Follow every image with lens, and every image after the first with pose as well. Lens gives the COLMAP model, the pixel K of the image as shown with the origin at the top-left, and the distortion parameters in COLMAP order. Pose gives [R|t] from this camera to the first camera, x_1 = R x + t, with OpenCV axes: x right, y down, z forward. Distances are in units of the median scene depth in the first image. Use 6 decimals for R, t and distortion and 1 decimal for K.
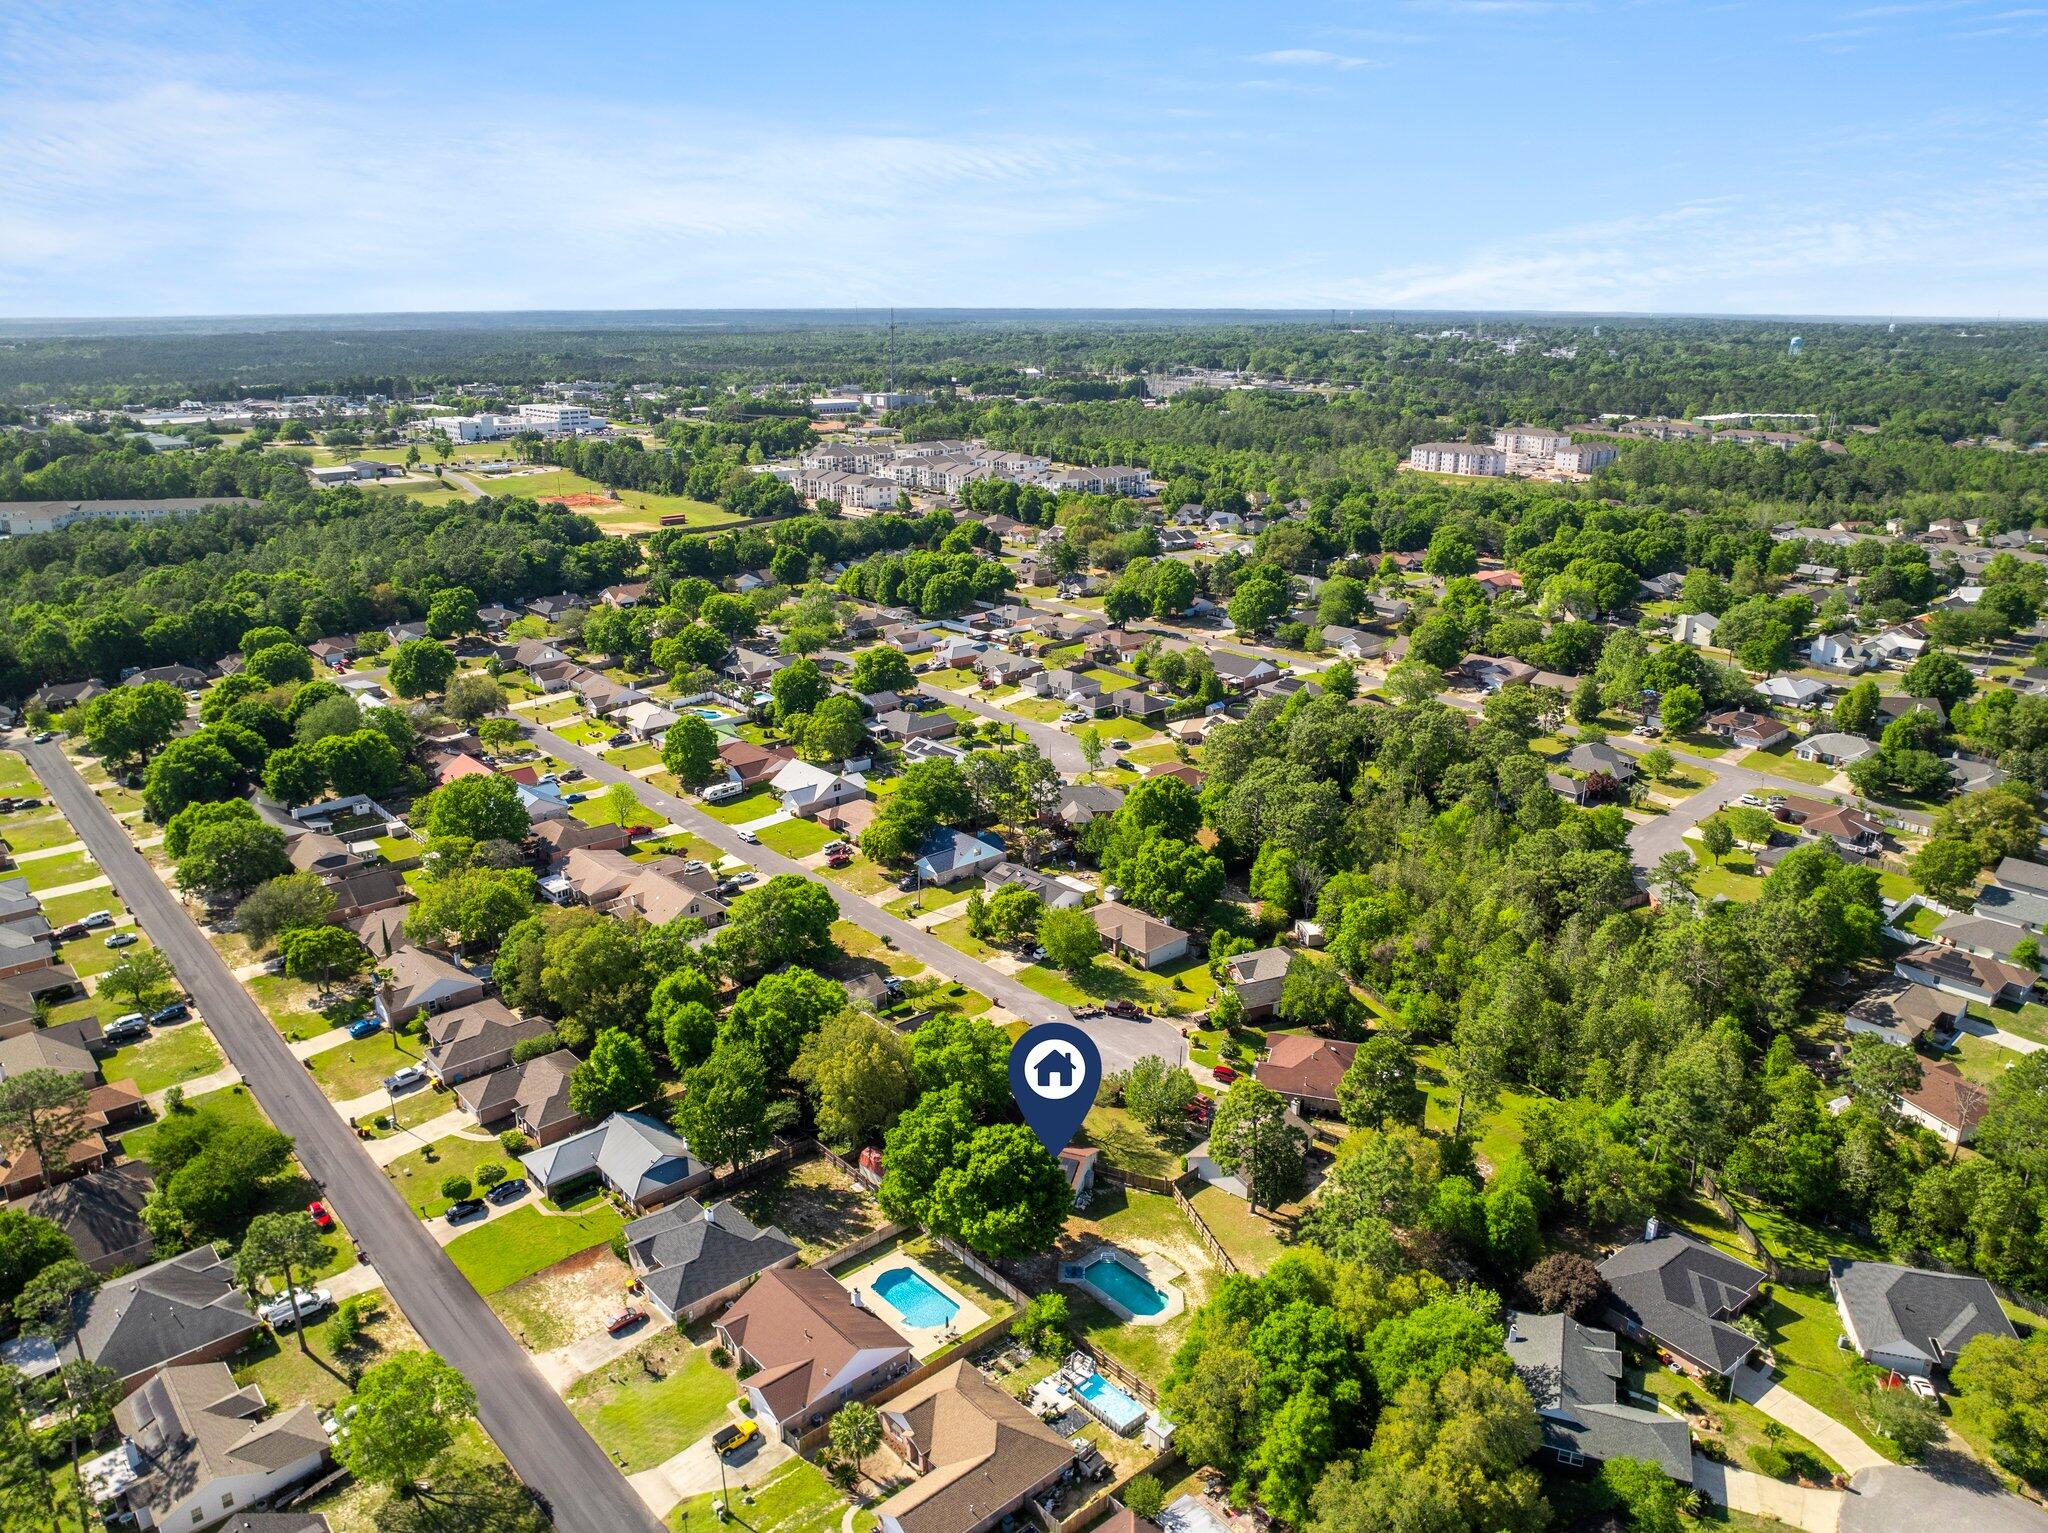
lens RADIAL K [[1432.7, 0, 1018.8], [0, 1432.7, 761.1], [0, 0, 1]] dist [-0.047831, 0.020593]
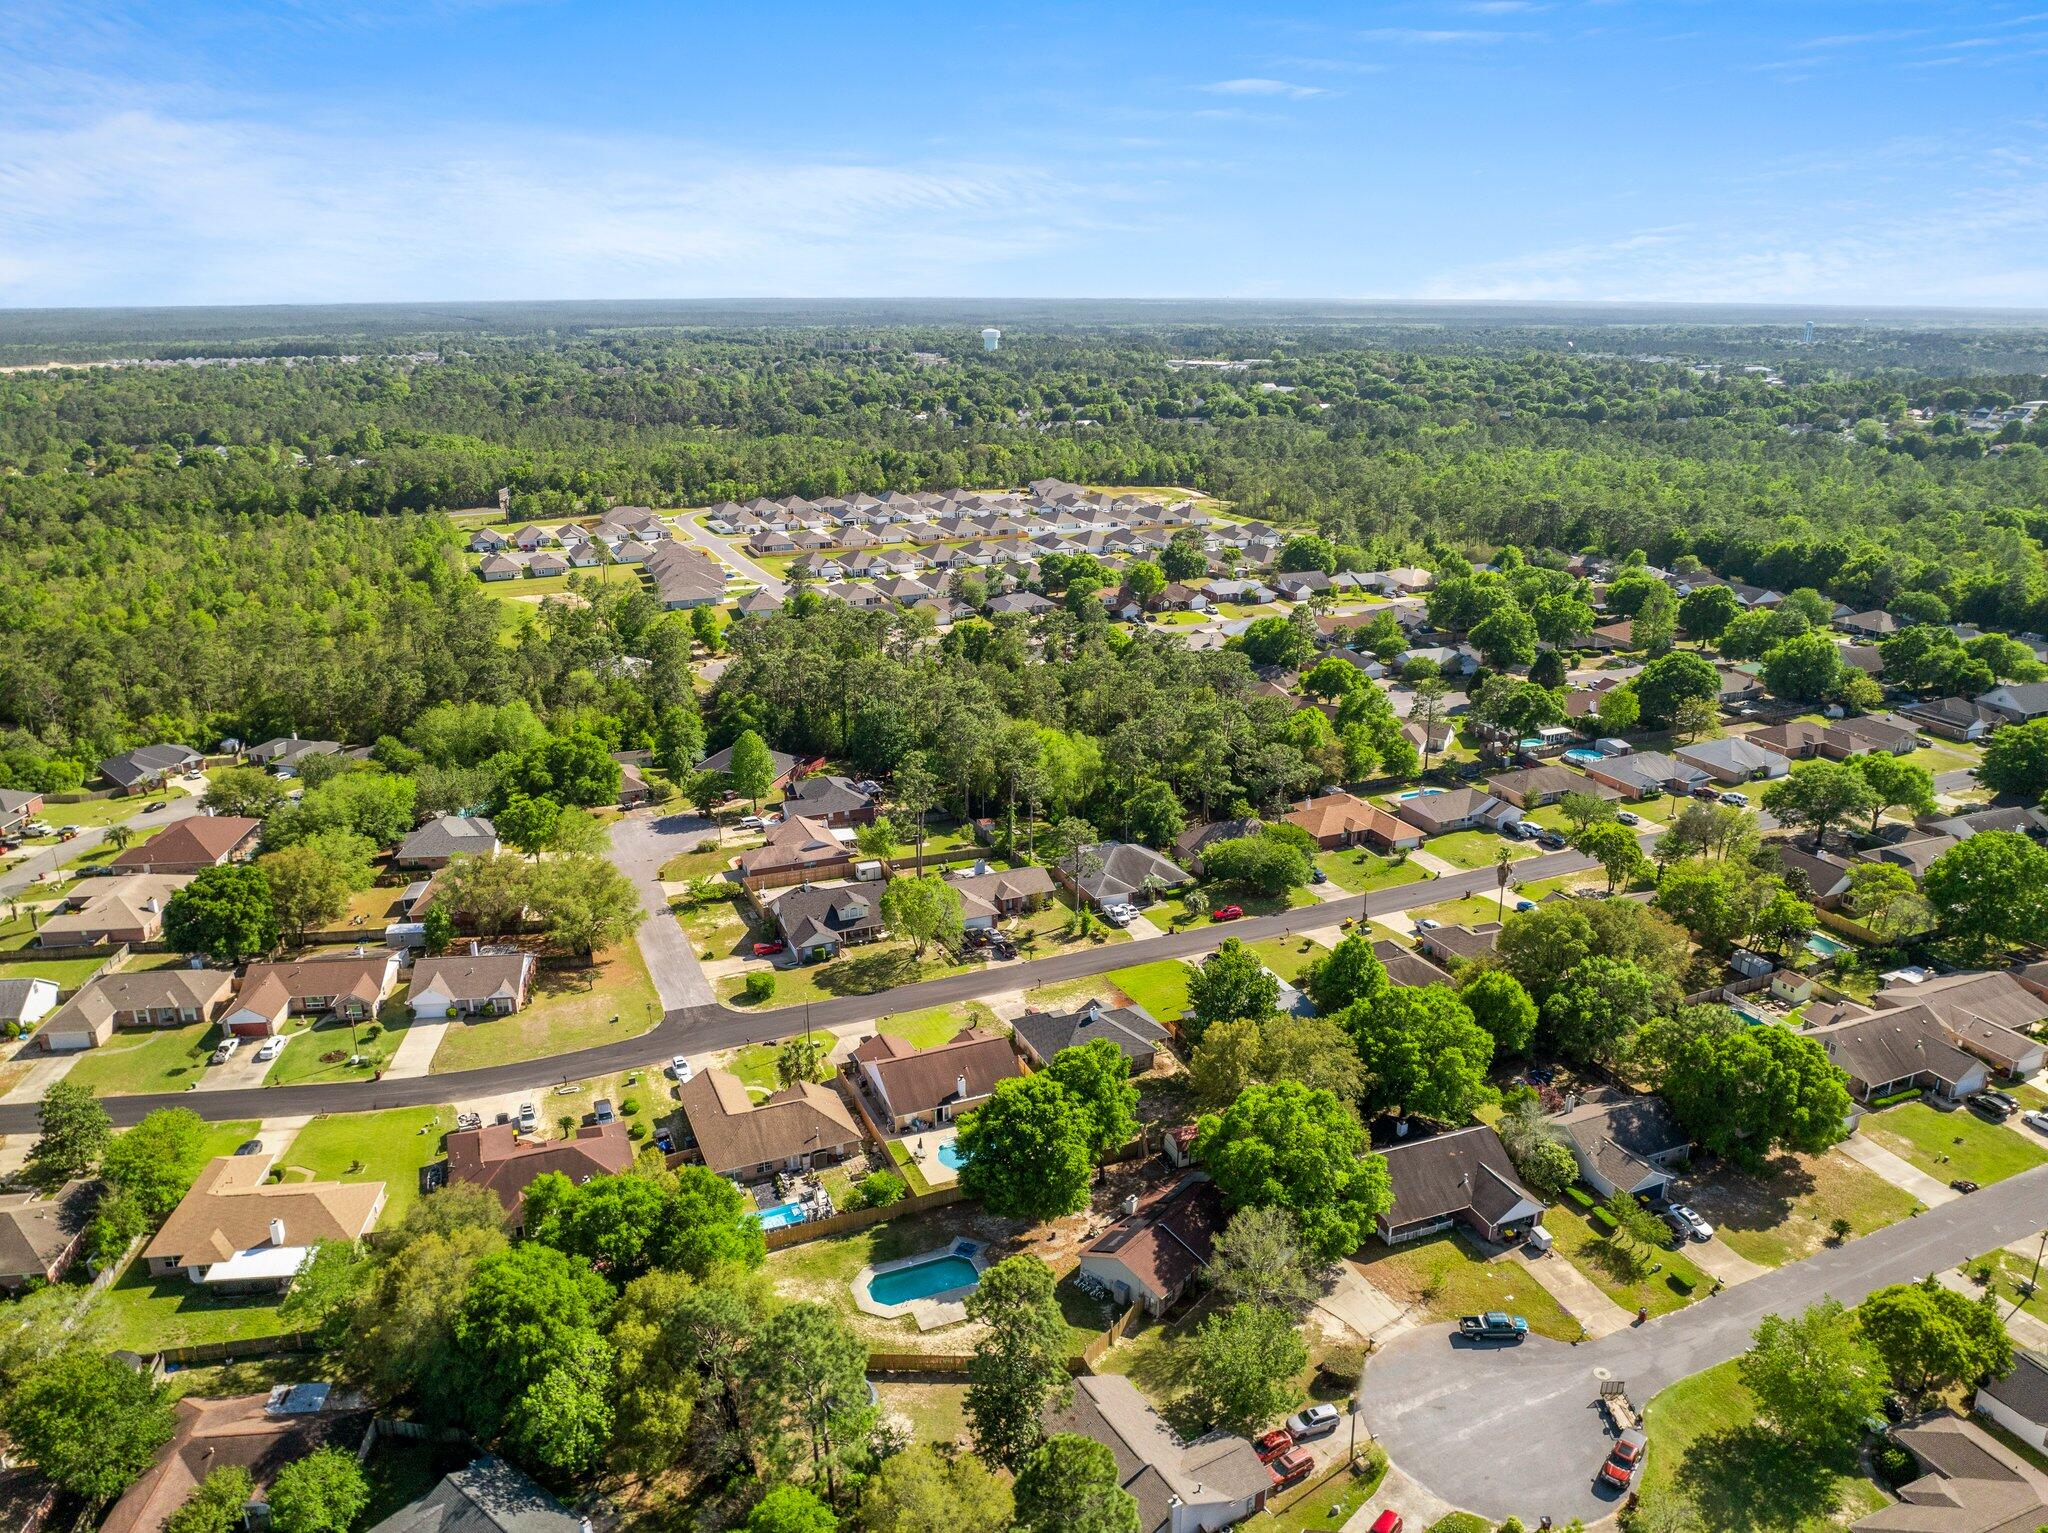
lens RADIAL K [[1432.7, 0, 1023.9], [0, 1432.7, 783.3], [0, 0, 1]] dist [-0.047831, 0.020593]
pose [[-0.312485, 0.308453, -0.898449, 0.738133], [-0.290784, 0.869348, 0.399598, -0.263967], [0.904322, 0.386123, -0.181965, 1.074861]]
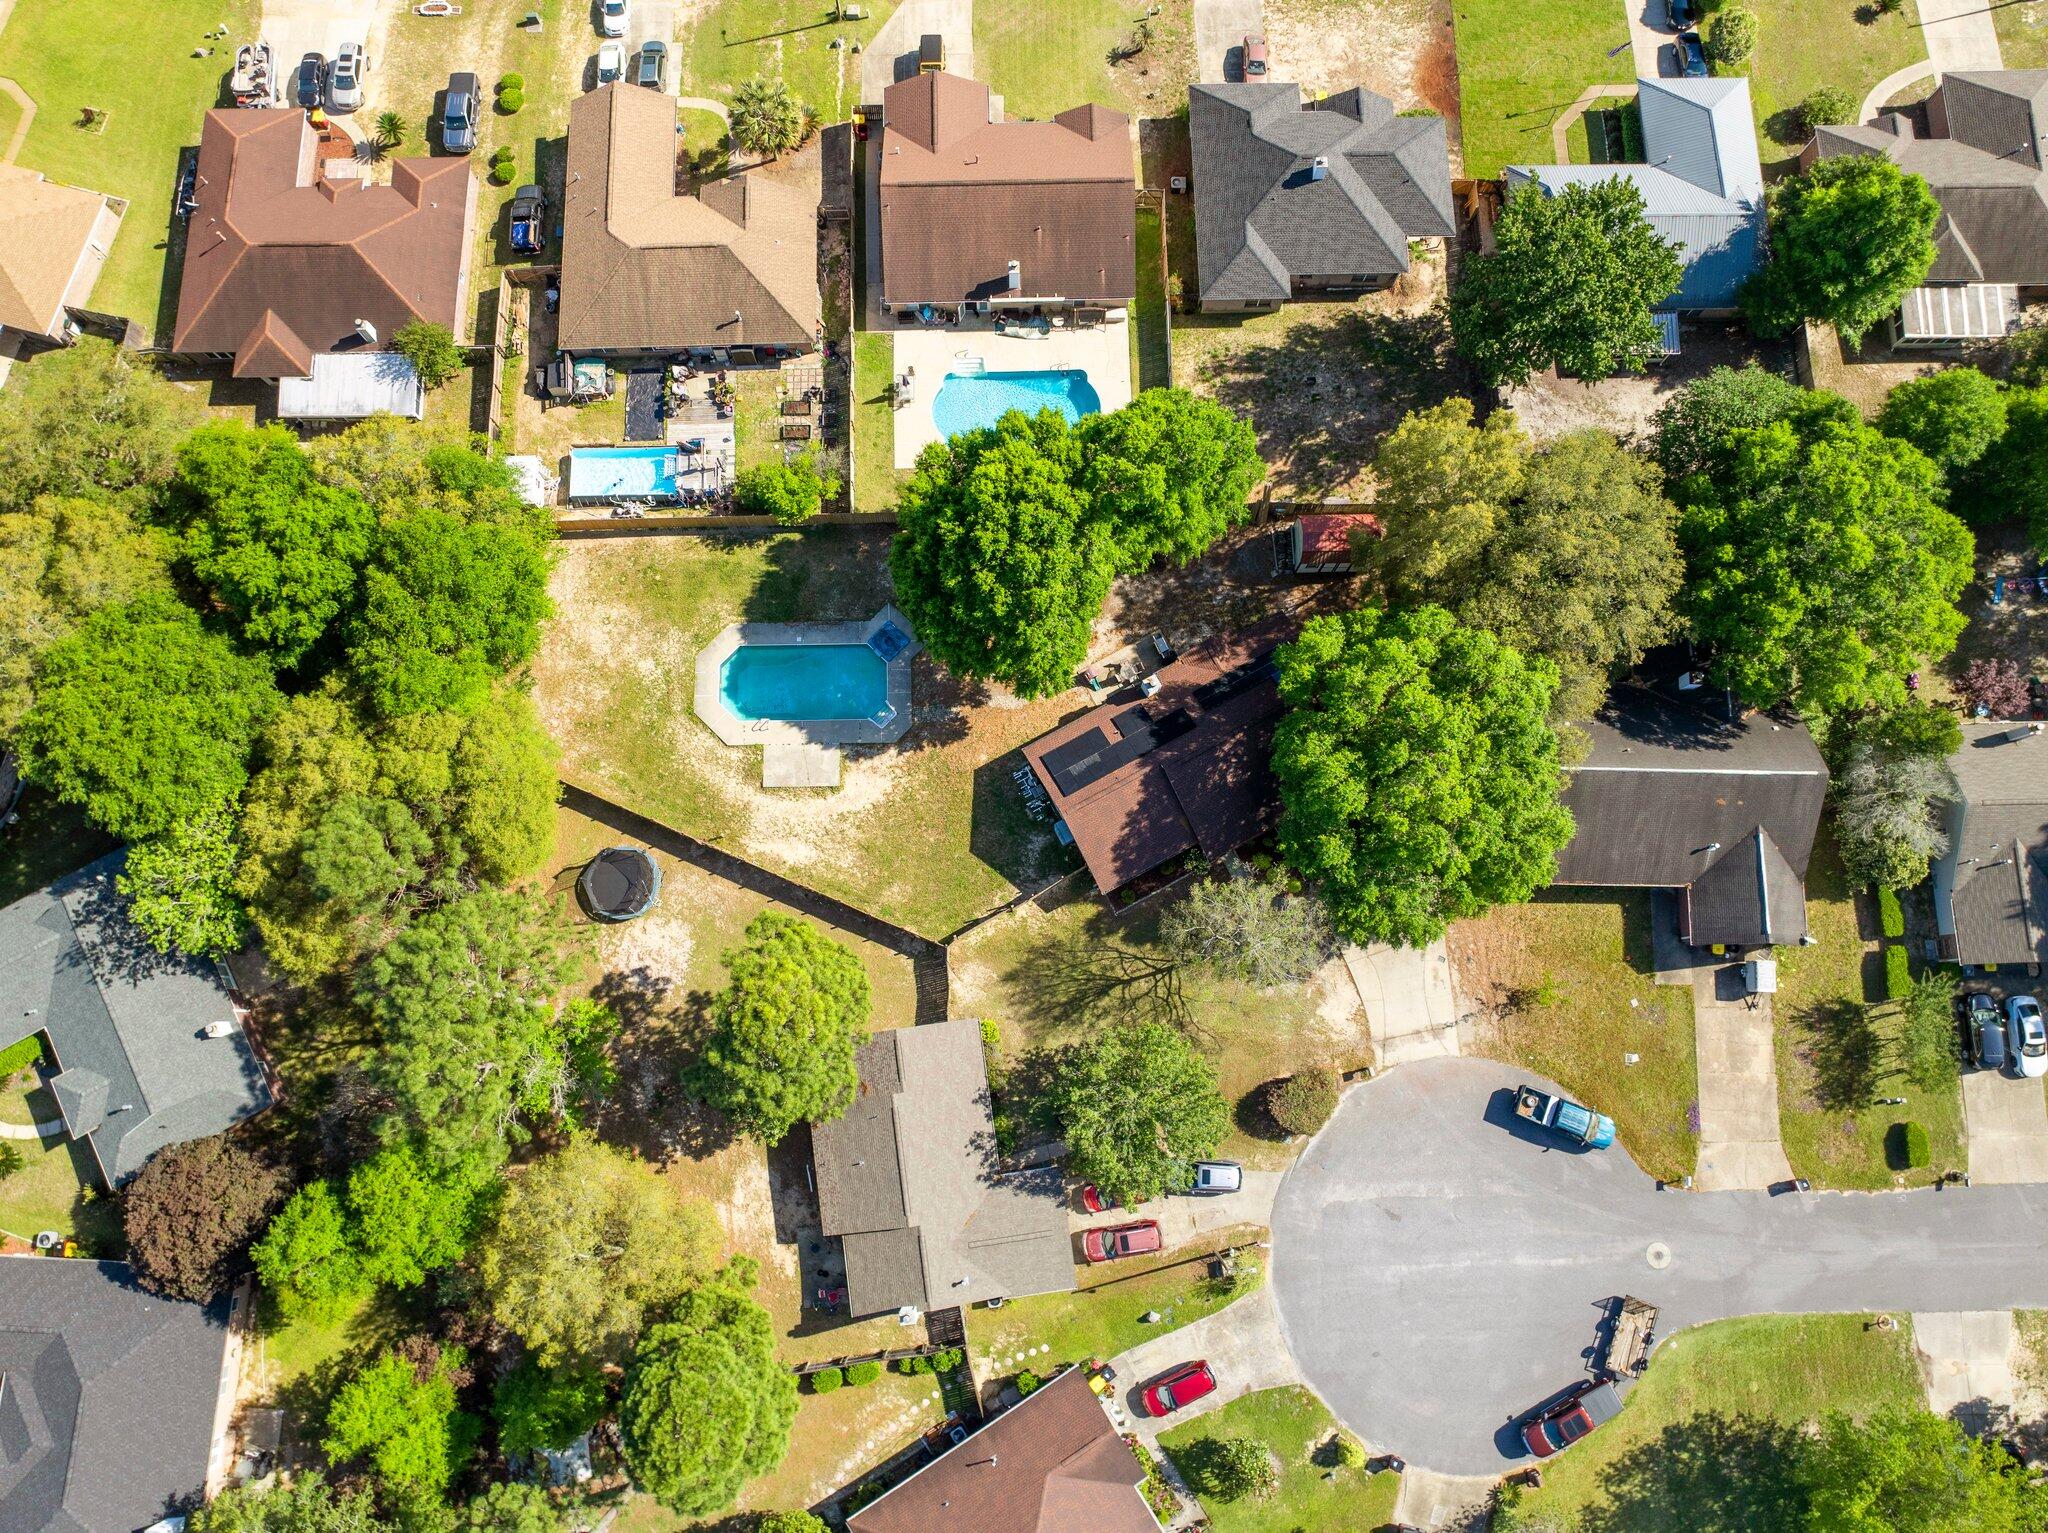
lens RADIAL K [[1432.7, 0, 1021.6], [0, 1432.7, 757.3], [0, 0, 1]] dist [-0.047831, 0.020593]
pose [[-0.646439, 0.748594, -0.147387, 0.124041], [-0.232157, -0.008978, 0.972637, -0.213606], [0.726787, 0.662968, 0.179595, 0.959156]]
